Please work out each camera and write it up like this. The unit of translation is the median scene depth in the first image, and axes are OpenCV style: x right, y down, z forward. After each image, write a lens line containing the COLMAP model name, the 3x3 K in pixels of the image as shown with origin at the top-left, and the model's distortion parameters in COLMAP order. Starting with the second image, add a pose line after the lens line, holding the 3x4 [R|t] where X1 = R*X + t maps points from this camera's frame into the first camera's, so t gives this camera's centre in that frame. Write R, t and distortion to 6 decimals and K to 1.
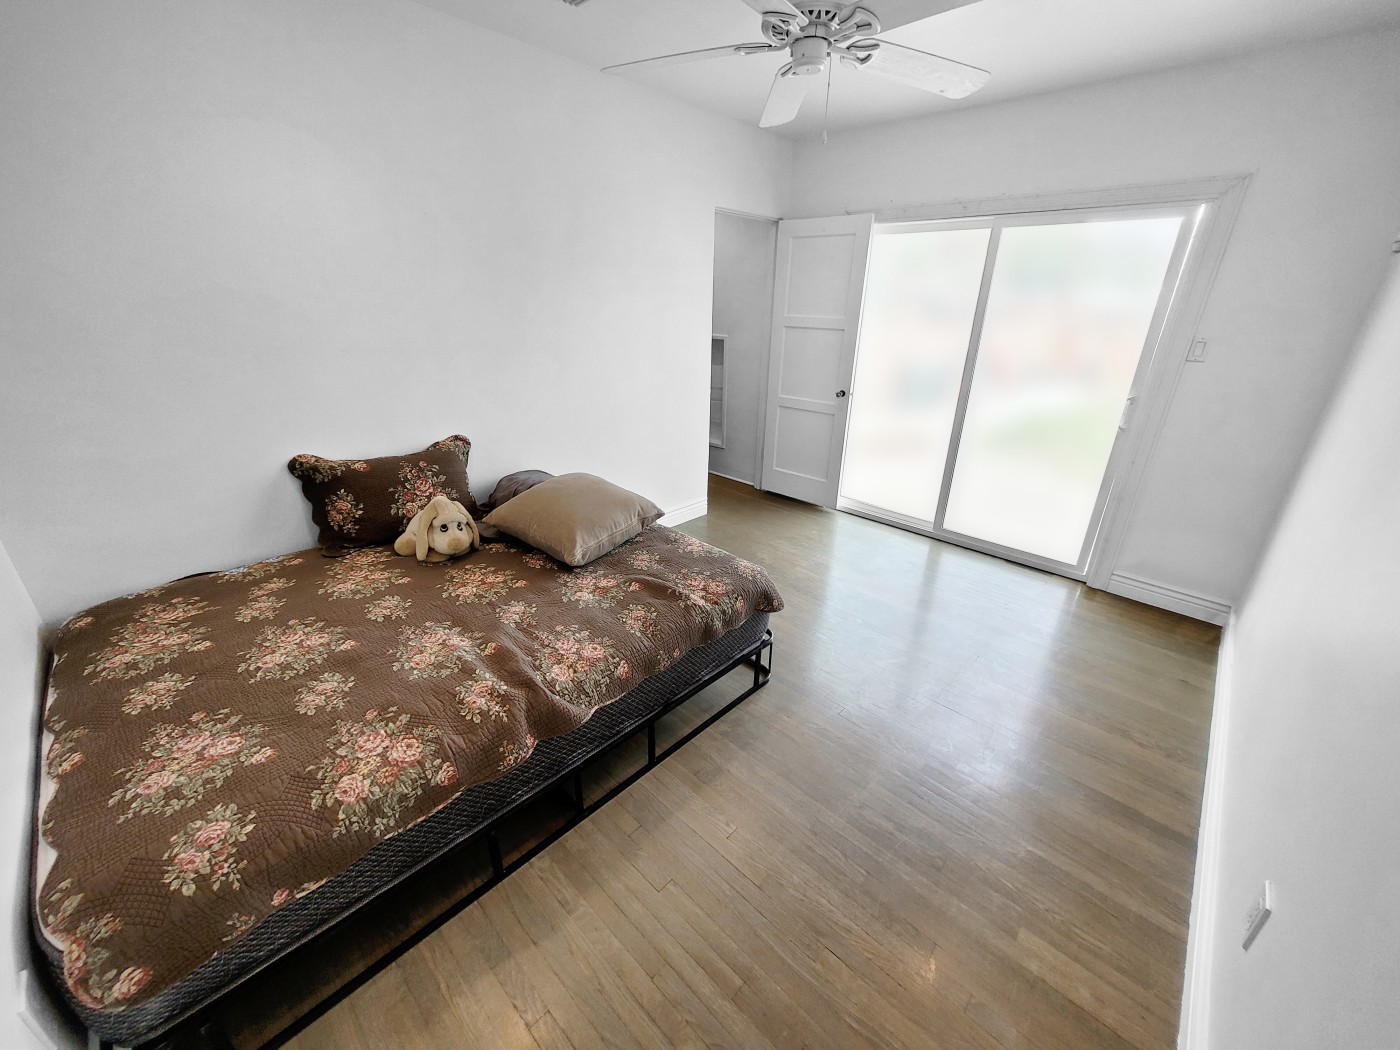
lens RADIAL K [[547.0, 0, 704.1], [0, 547.0, 523.7], [0, 0, 1]] dist [-0.000938, -0.000401]
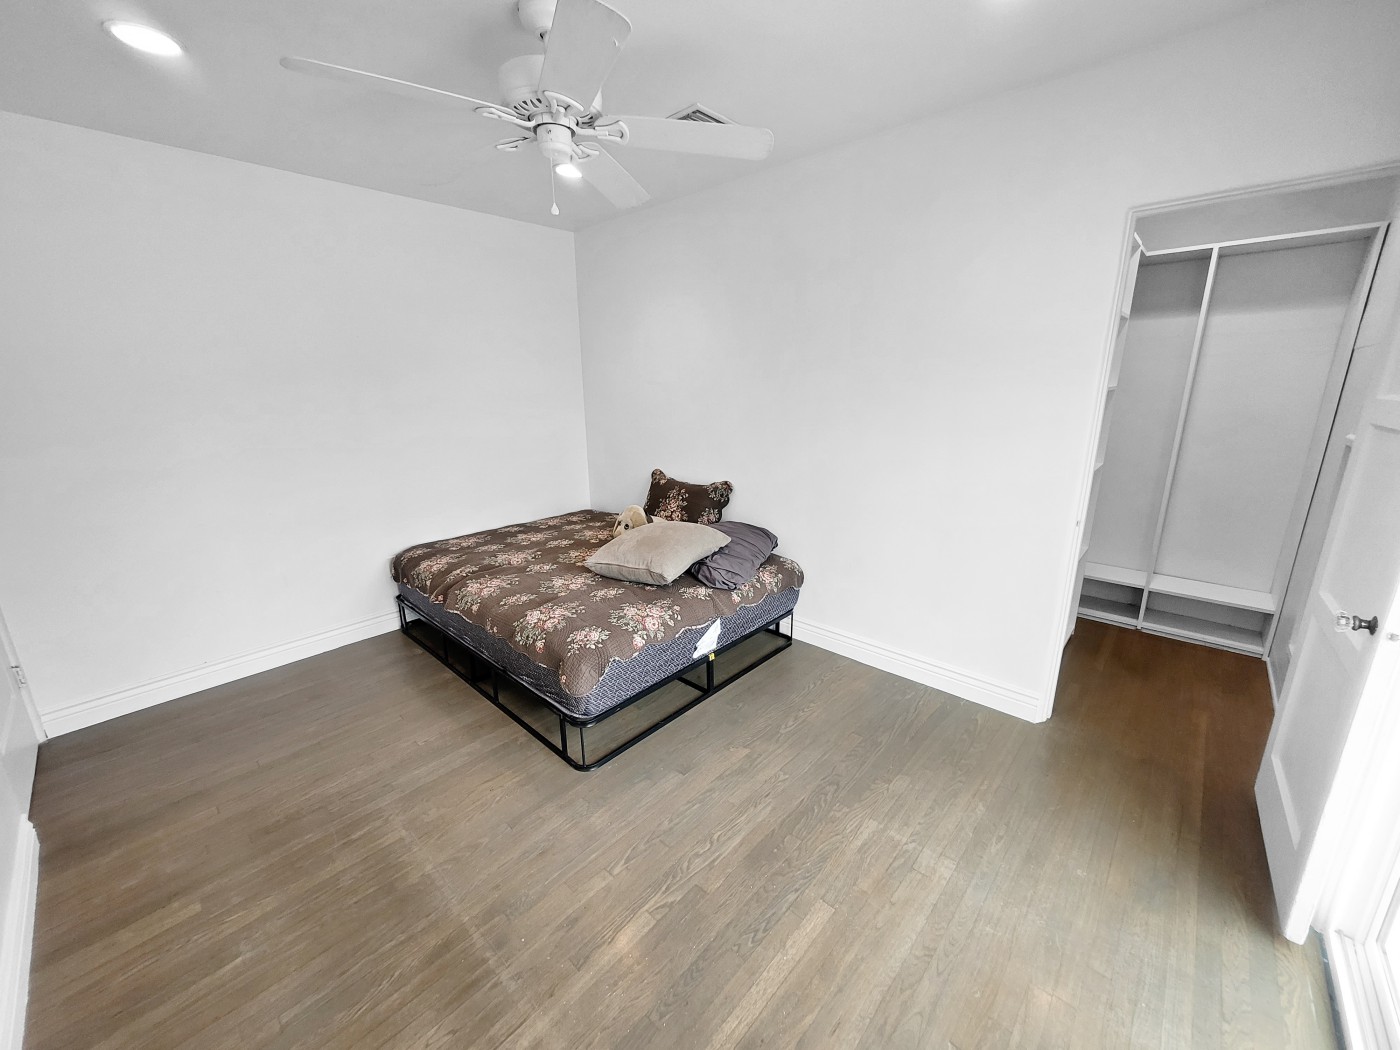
lens RADIAL K [[547.0, 0, 704.1], [0, 547.0, 523.7], [0, 0, 1]] dist [-0.000938, -0.000401]
pose [[0.015697, 0.228866, -0.973331, 1.195195], [-0.369564, 0.905847, 0.207038, -0.462277], [0.929073, 0.356458, 0.098799, 1.244777]]
